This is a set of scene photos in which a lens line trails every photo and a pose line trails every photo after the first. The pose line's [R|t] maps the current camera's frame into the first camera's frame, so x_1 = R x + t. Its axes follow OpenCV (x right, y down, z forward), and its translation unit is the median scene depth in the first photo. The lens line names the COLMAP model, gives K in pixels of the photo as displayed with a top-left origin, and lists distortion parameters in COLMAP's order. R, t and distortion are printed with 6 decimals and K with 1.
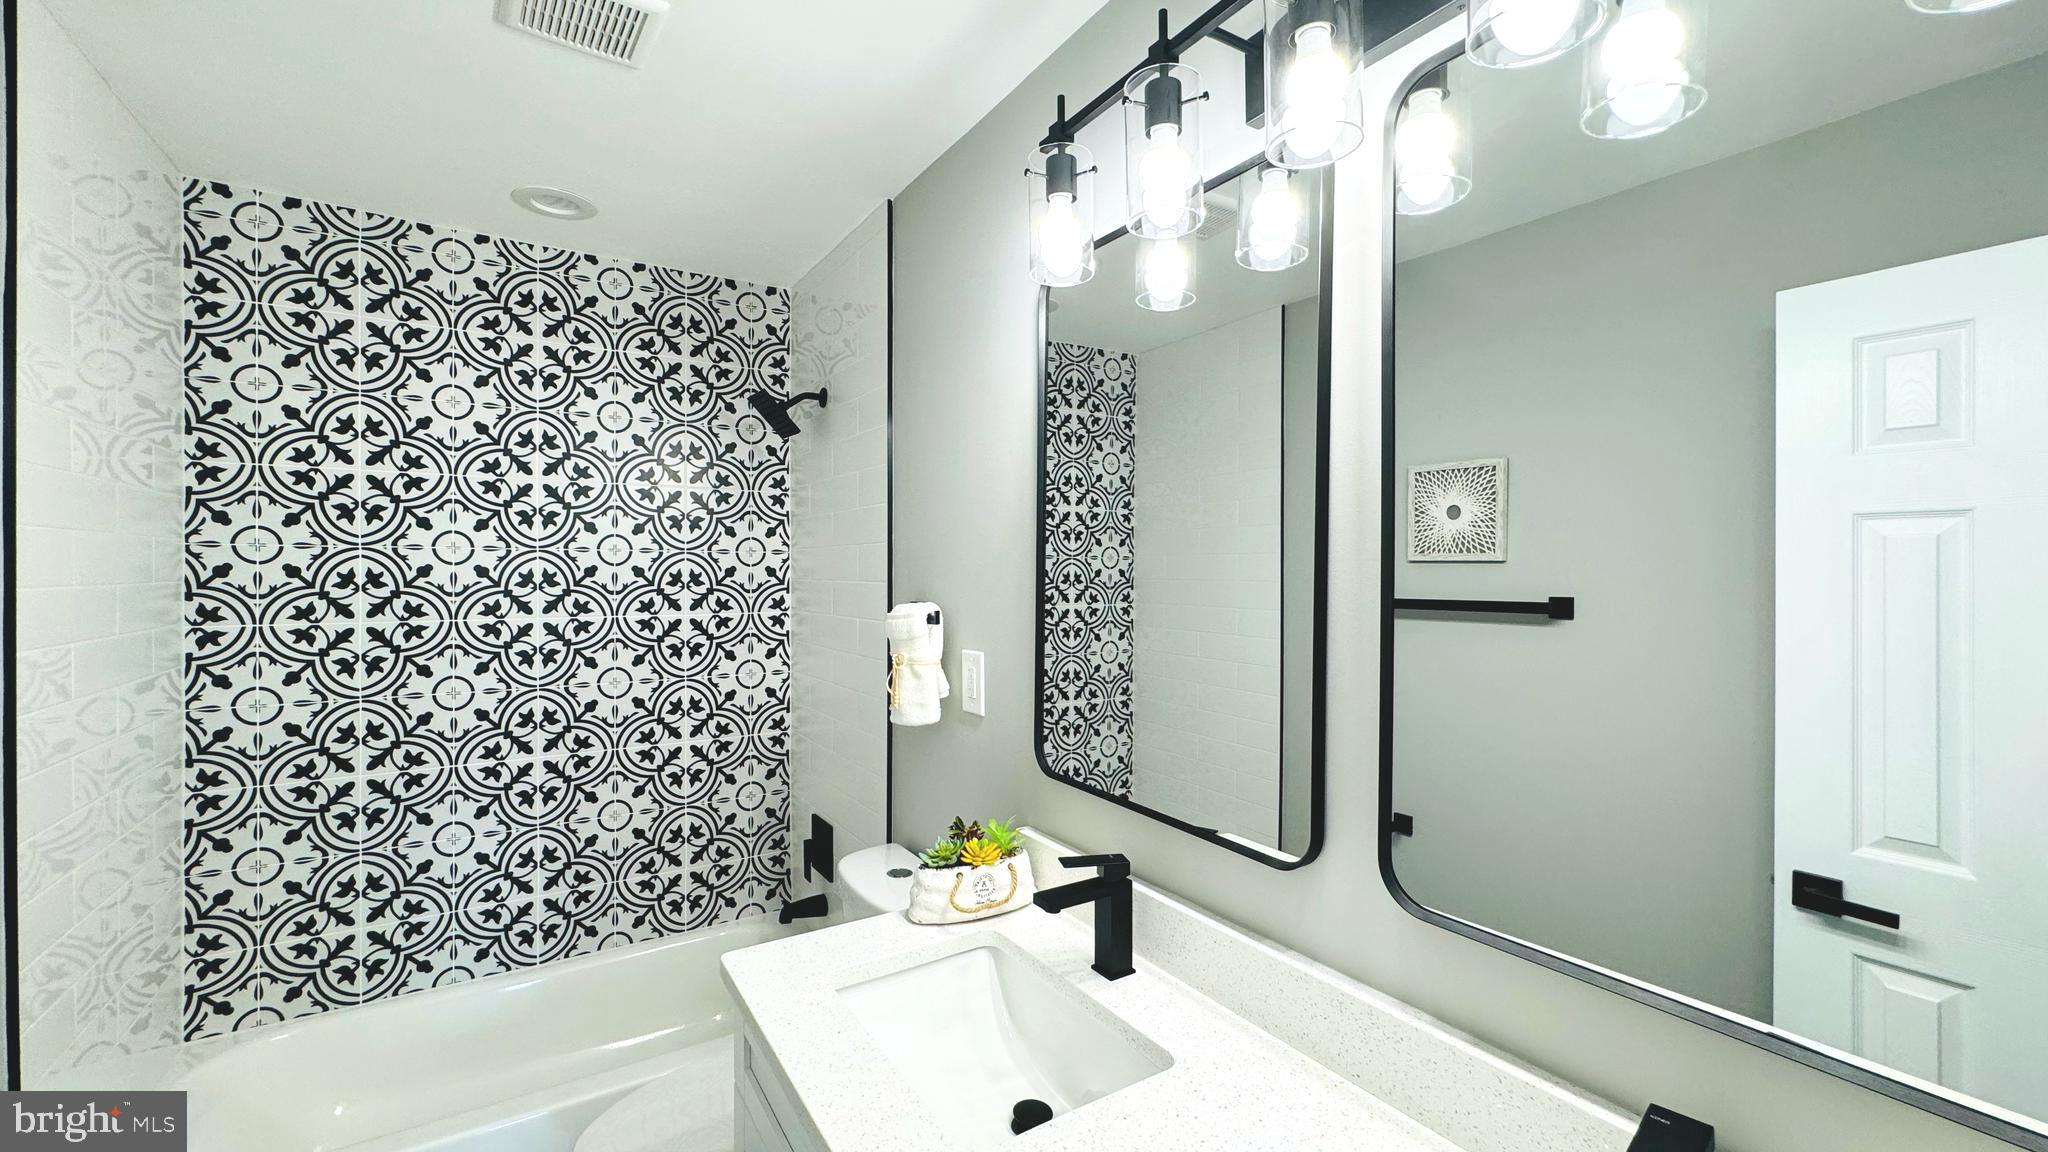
lens RADIAL K [[817.1, 0, 1024.6], [0, 817.1, 572.8], [0, 0, 1]] dist [-0.002222, 0.000367]
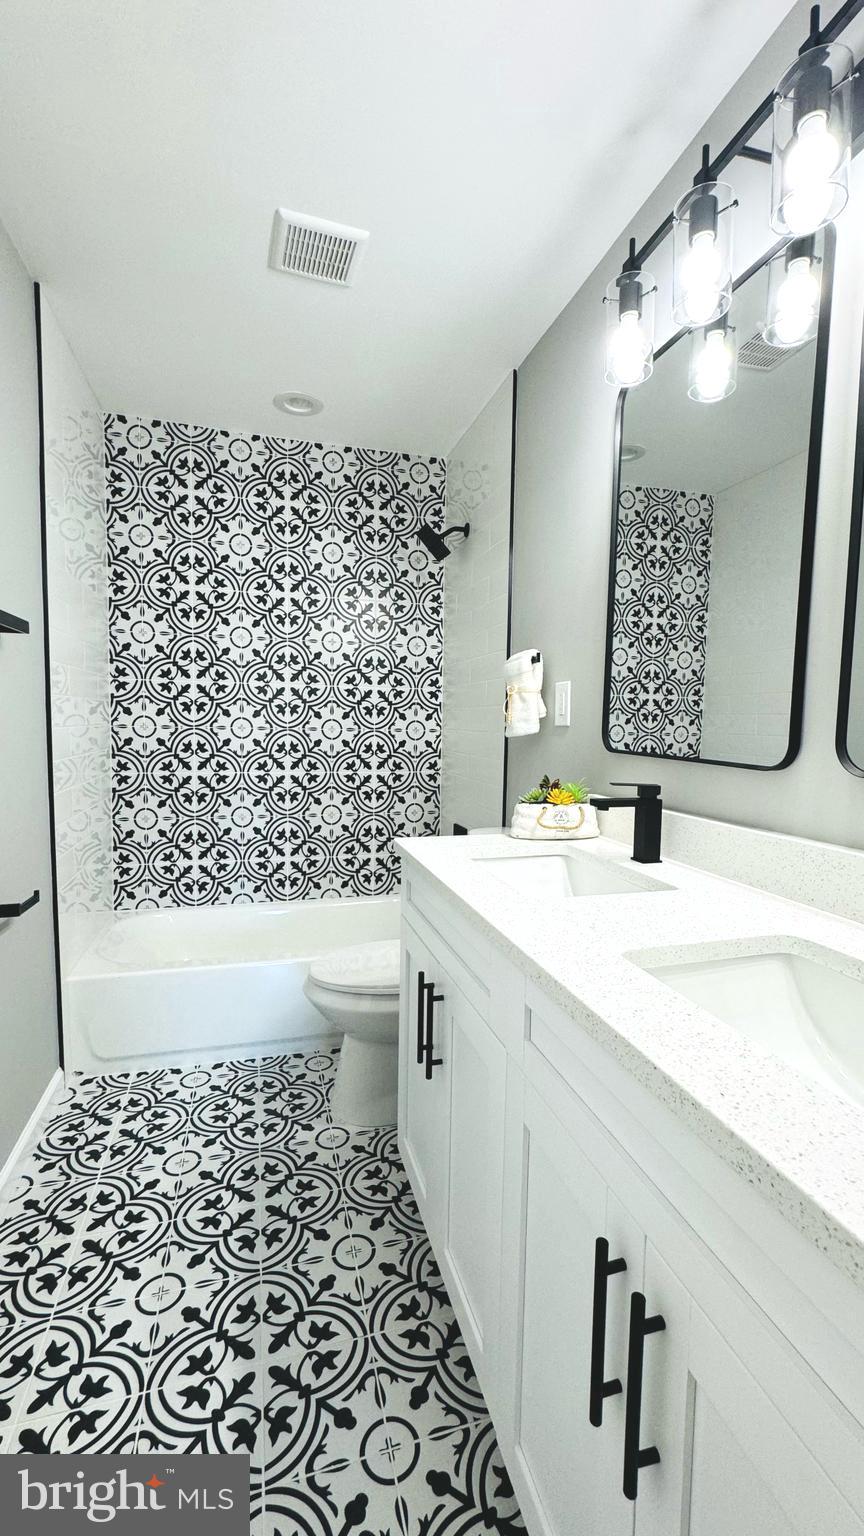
lens RADIAL K [[631.7, 0, 438.7], [0, 631.7, 768.4], [0, 0, 1]] dist [-0.002977, 0.000109]
pose [[0.957723, 0.035963, -0.285434, 0.035769], [-0.016642, 0.997420, 0.069830, 0.127631], [0.287209, -0.062127, 0.955851, -0.089513]]
